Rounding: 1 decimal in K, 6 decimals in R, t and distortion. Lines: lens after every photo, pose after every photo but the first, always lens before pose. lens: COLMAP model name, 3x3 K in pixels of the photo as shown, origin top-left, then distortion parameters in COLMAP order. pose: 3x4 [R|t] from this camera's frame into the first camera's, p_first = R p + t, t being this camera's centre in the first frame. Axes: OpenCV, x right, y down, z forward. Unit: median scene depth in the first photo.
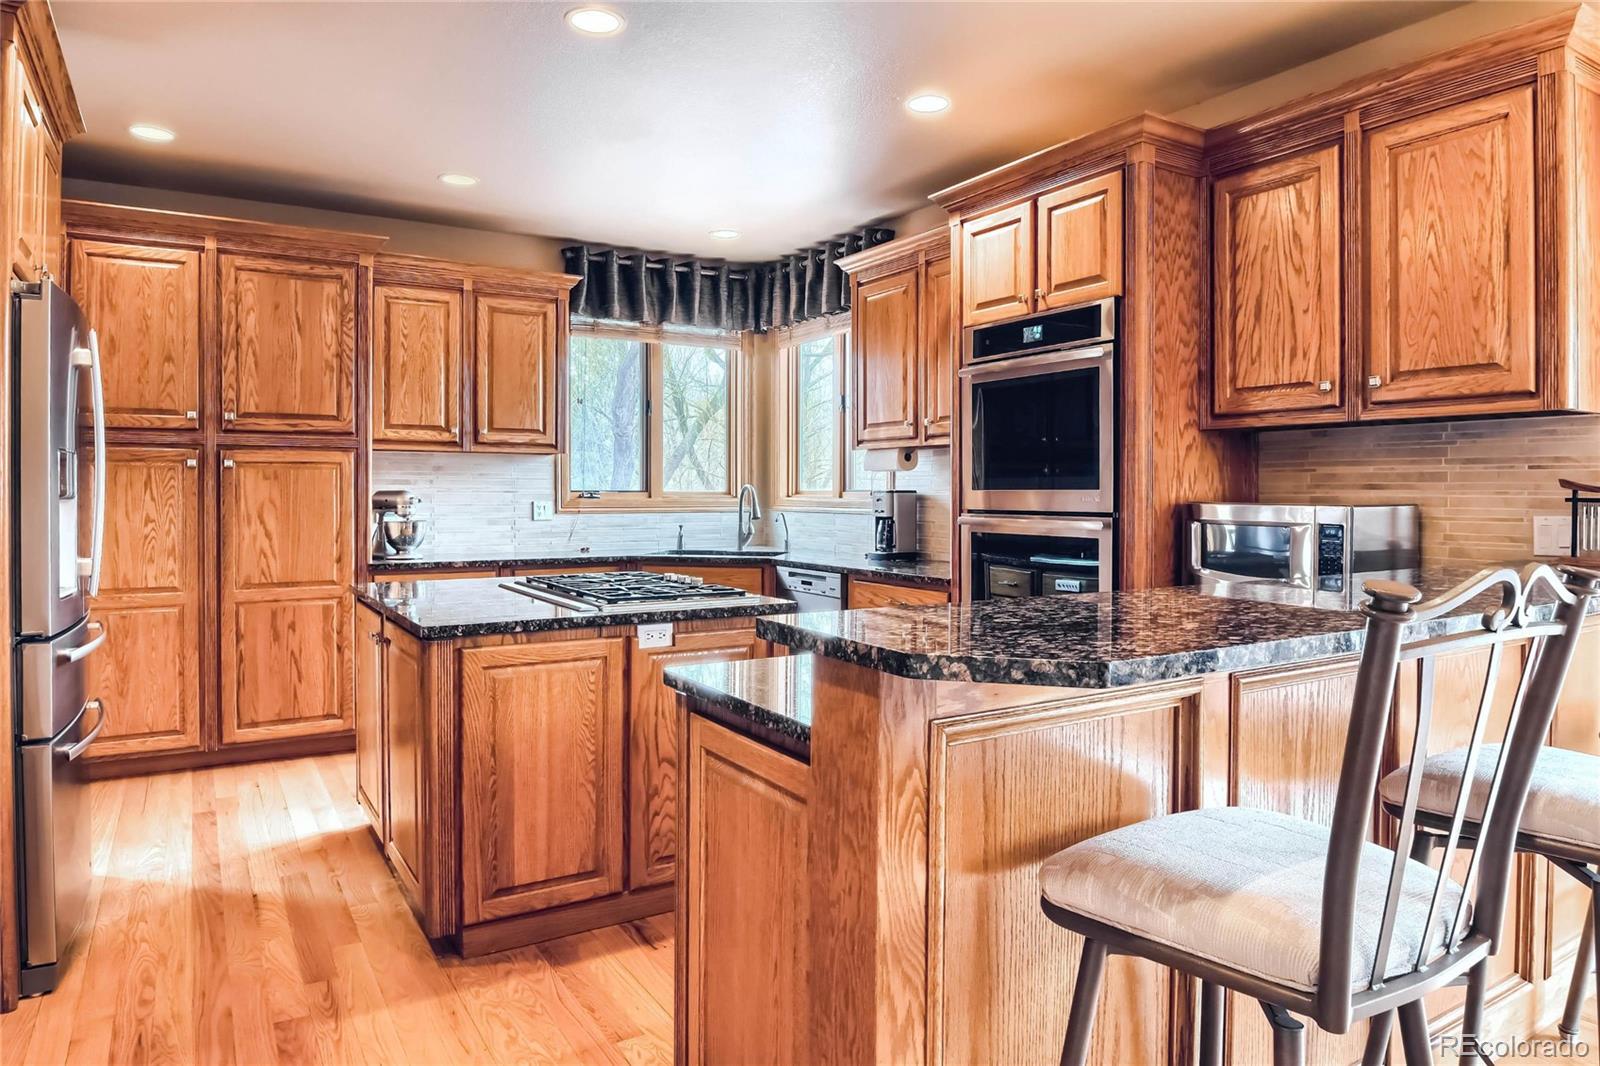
lens RADIAL K [[982.5, 0, 796.0], [0, 982.5, 504.9], [0, 0, 1]] dist [-0.047287, -0.000737]
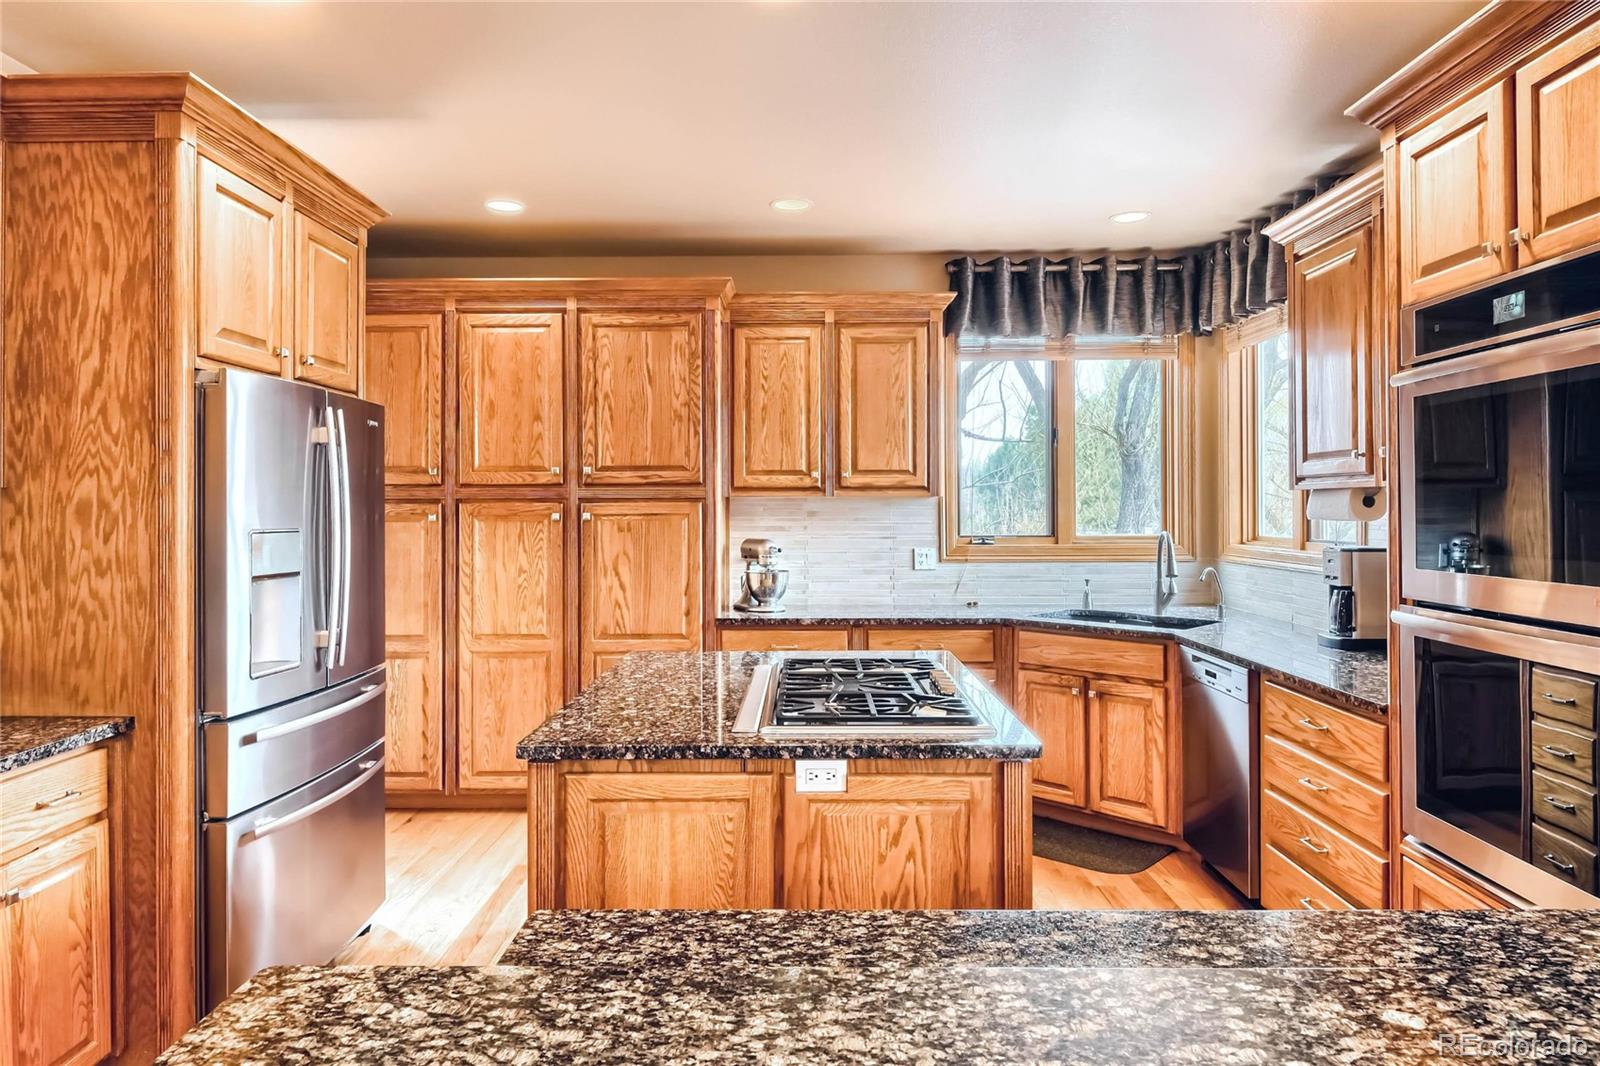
lens RADIAL K [[979.0, 0, 800.0], [0, 979.0, 503.2], [0, 0, 1]] dist [0.003714, -0.024434]
pose [[0.844516, -0.007343, -0.535480, 0.153137], [-0.000374, 0.999898, -0.014302, -0.039784], [0.535530, 0.012278, 0.844427, 0.228139]]
